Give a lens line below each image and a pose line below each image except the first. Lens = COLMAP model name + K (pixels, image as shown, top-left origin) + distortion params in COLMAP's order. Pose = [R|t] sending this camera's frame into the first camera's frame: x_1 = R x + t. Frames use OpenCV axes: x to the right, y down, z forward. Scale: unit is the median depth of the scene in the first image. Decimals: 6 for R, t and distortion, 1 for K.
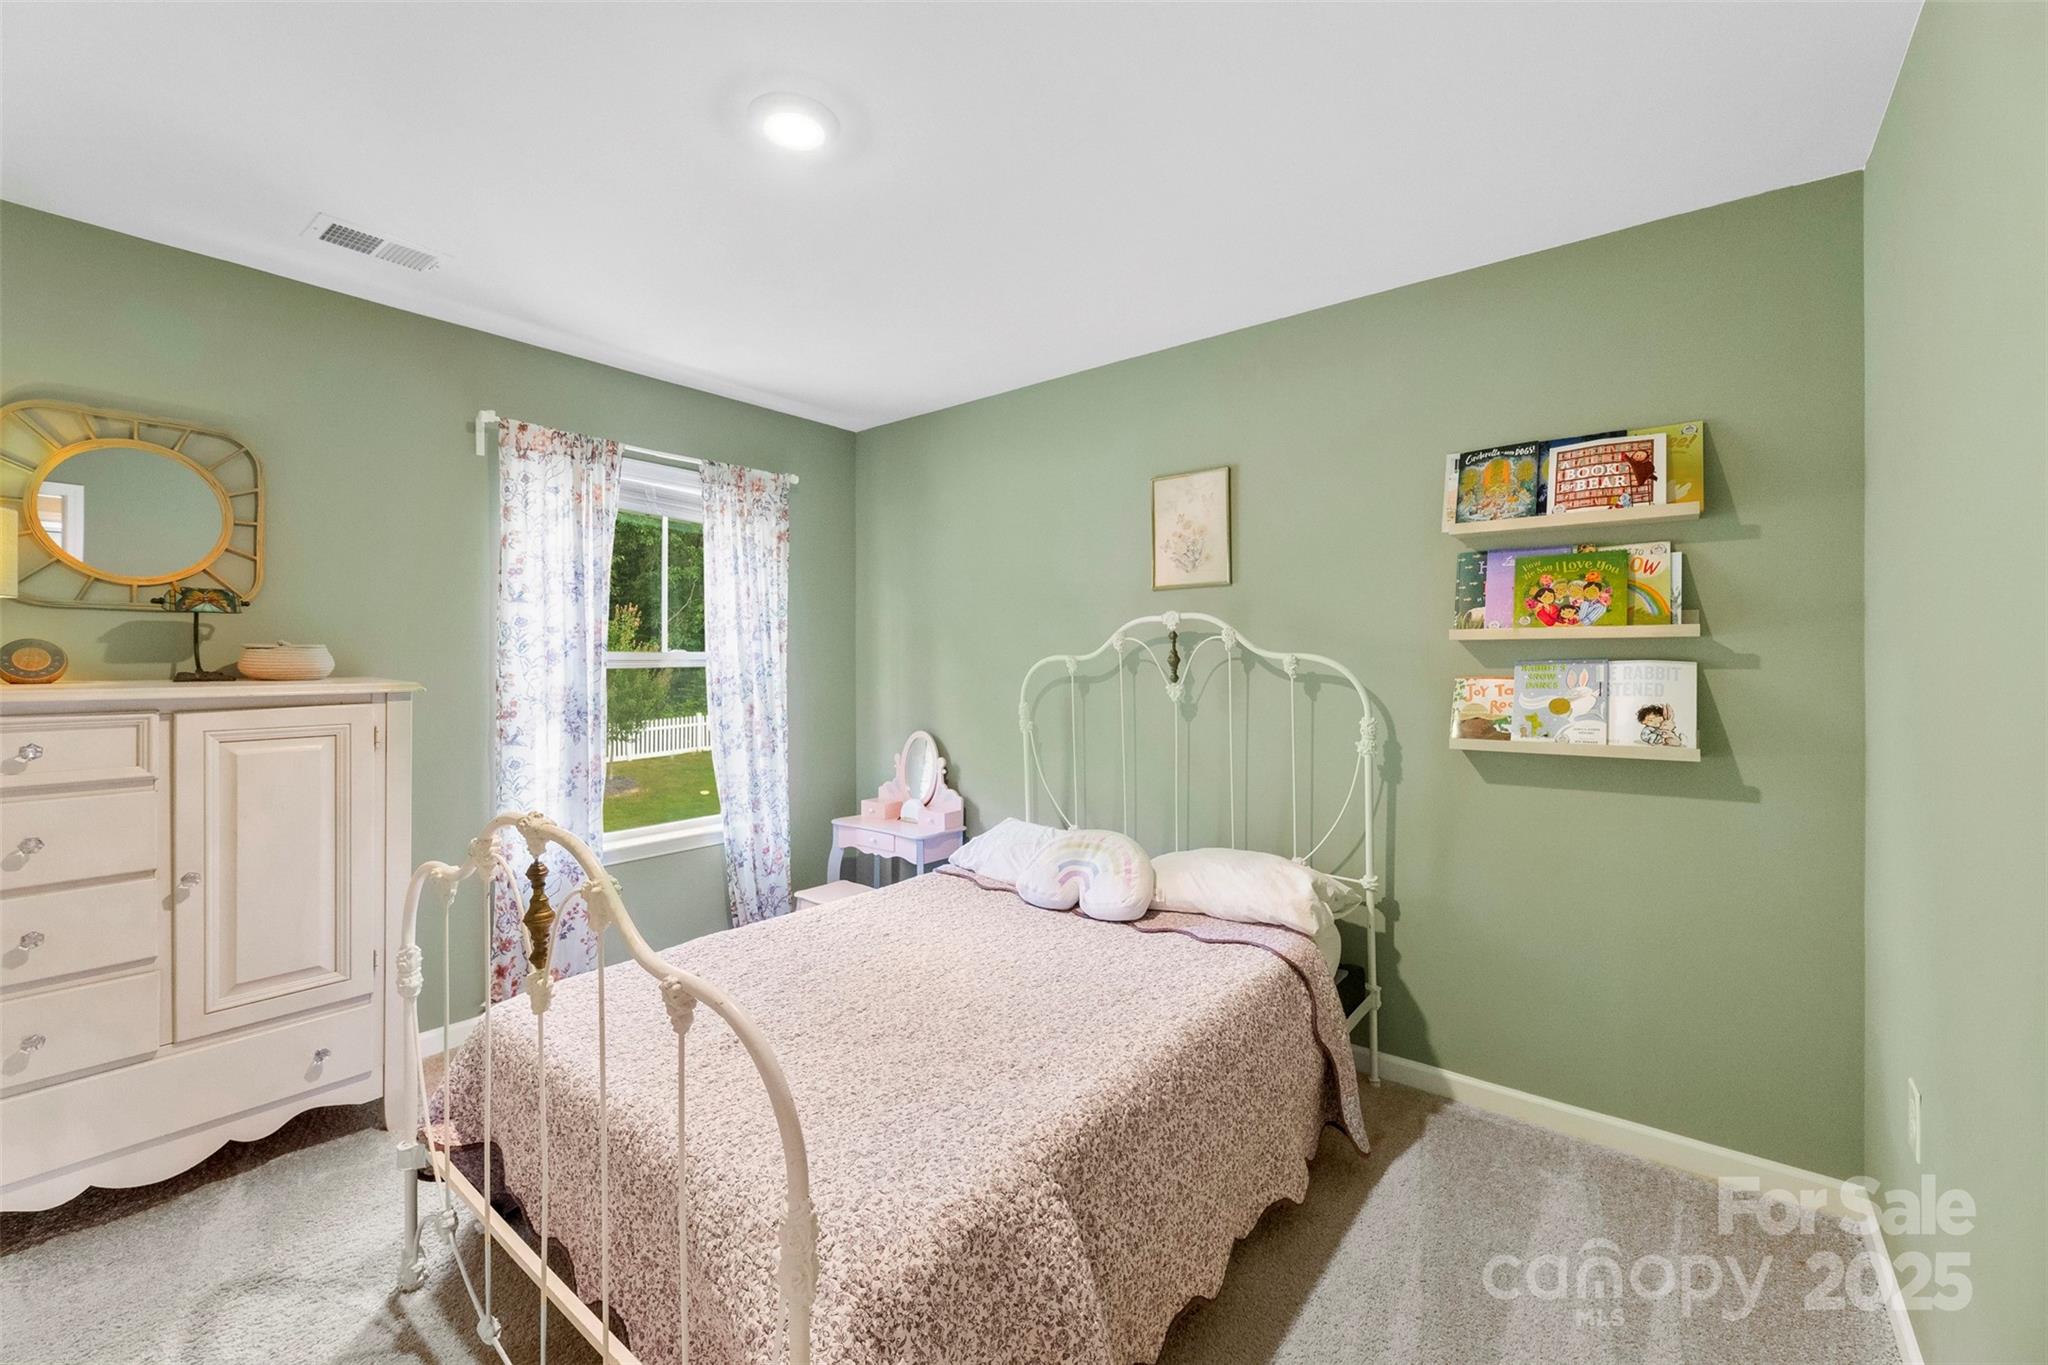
lens RADIAL K [[824.8, 0, 1026.6], [0, 824.8, 665.5], [0, 0, 1]] dist [0.001495, 0.000307]
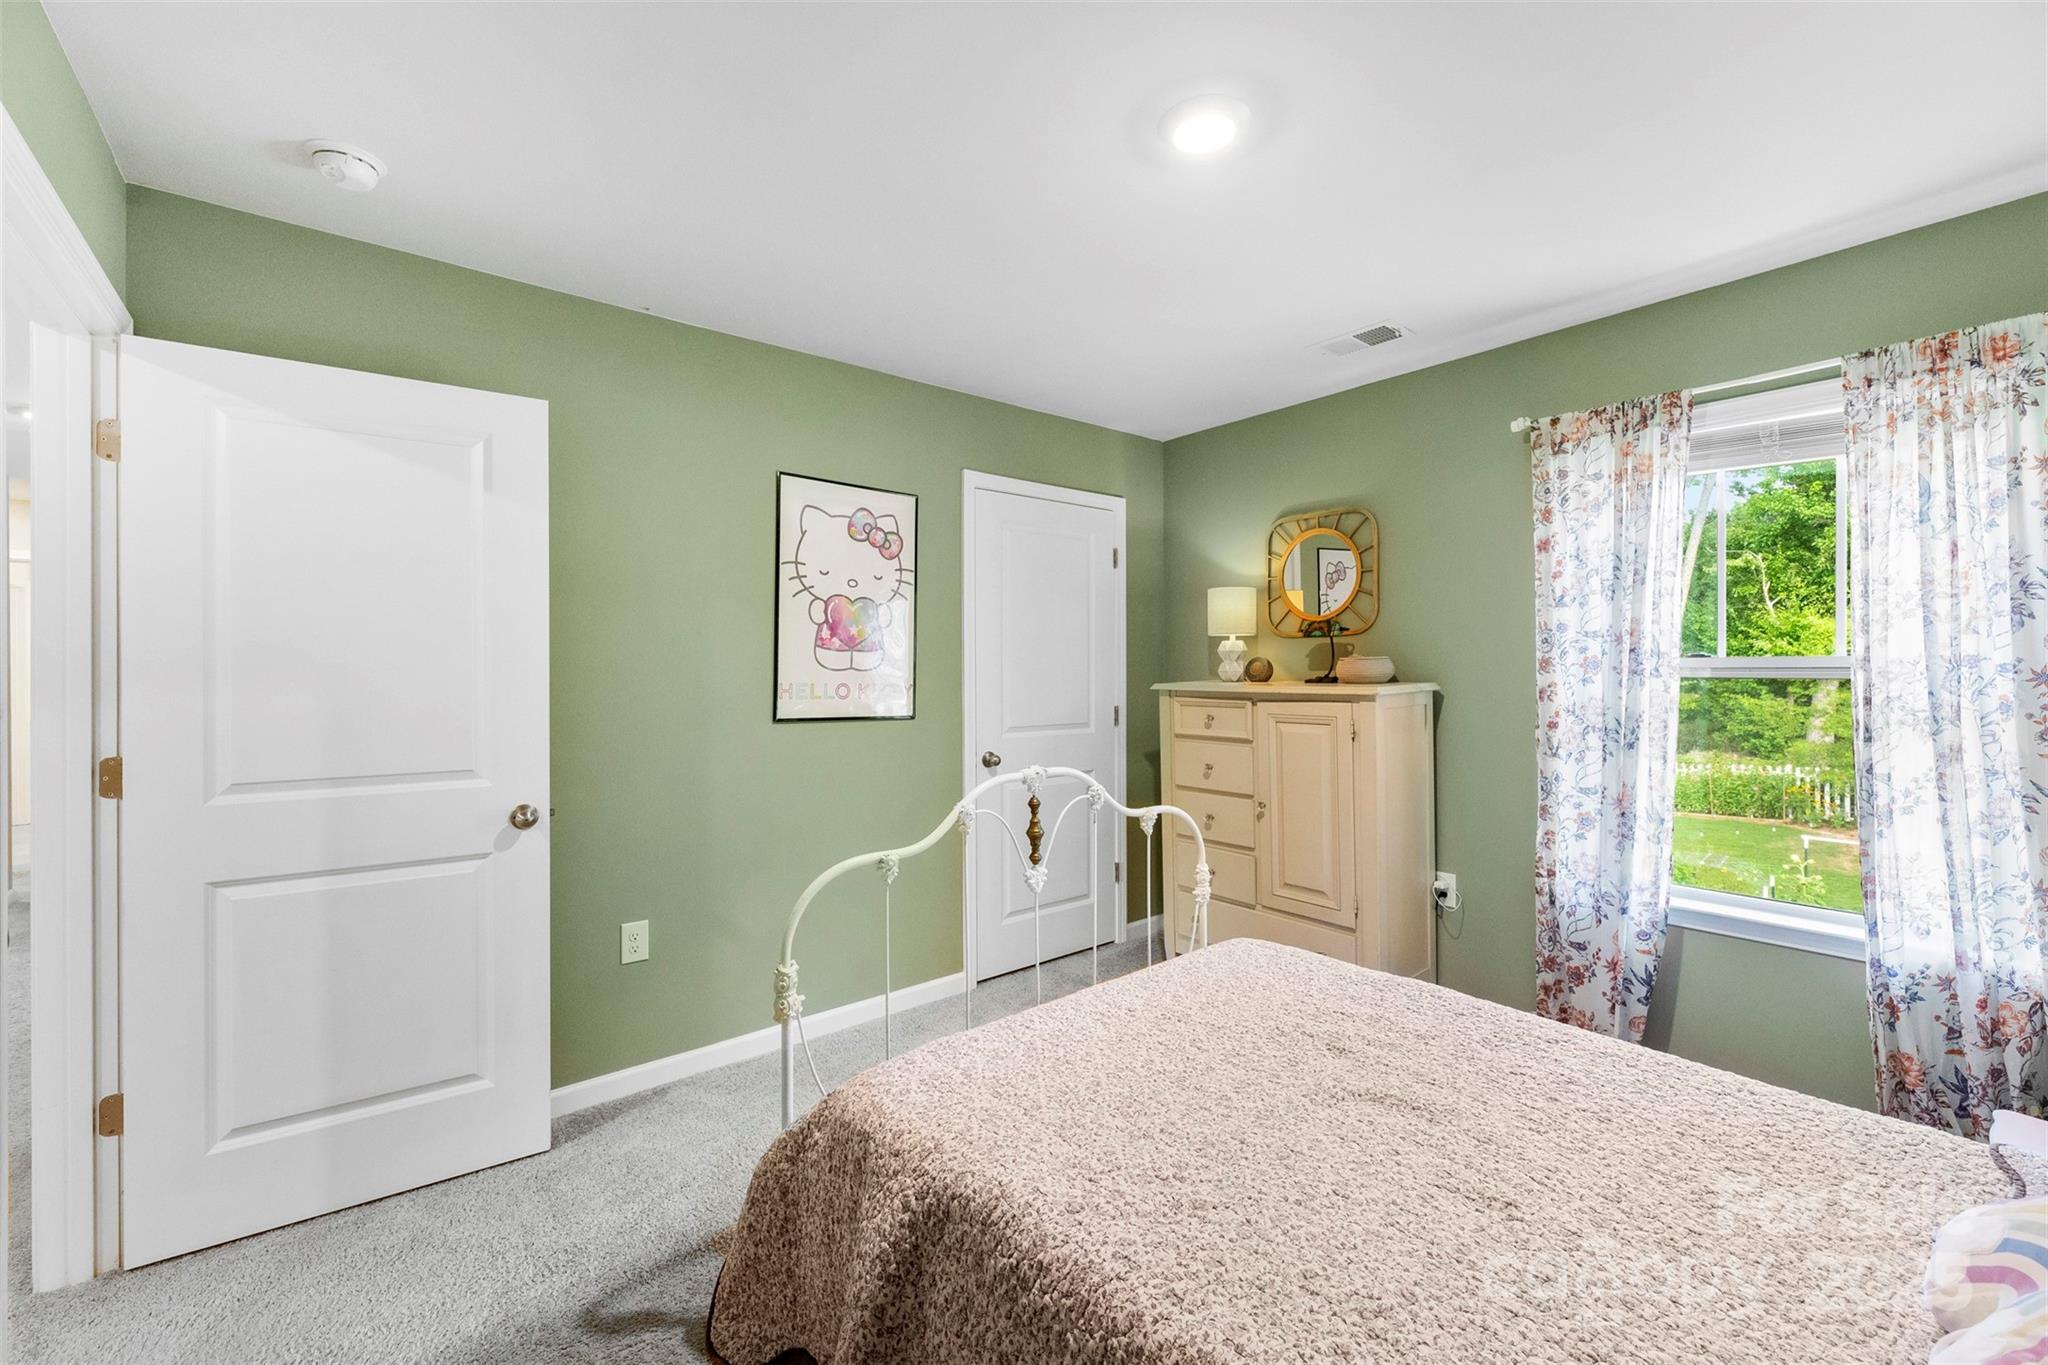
lens RADIAL K [[823.6, 0, 1019.6], [0, 823.6, 674.1], [0, 0, 1]] dist [0.000532, -0.000069]
pose [[-0.209995, 0.007629, -0.977673, 0.435965], [-0.004174, 0.999953, 0.008699, -0.005138], [0.977694, 0.005908, -0.209953, 0.594222]]
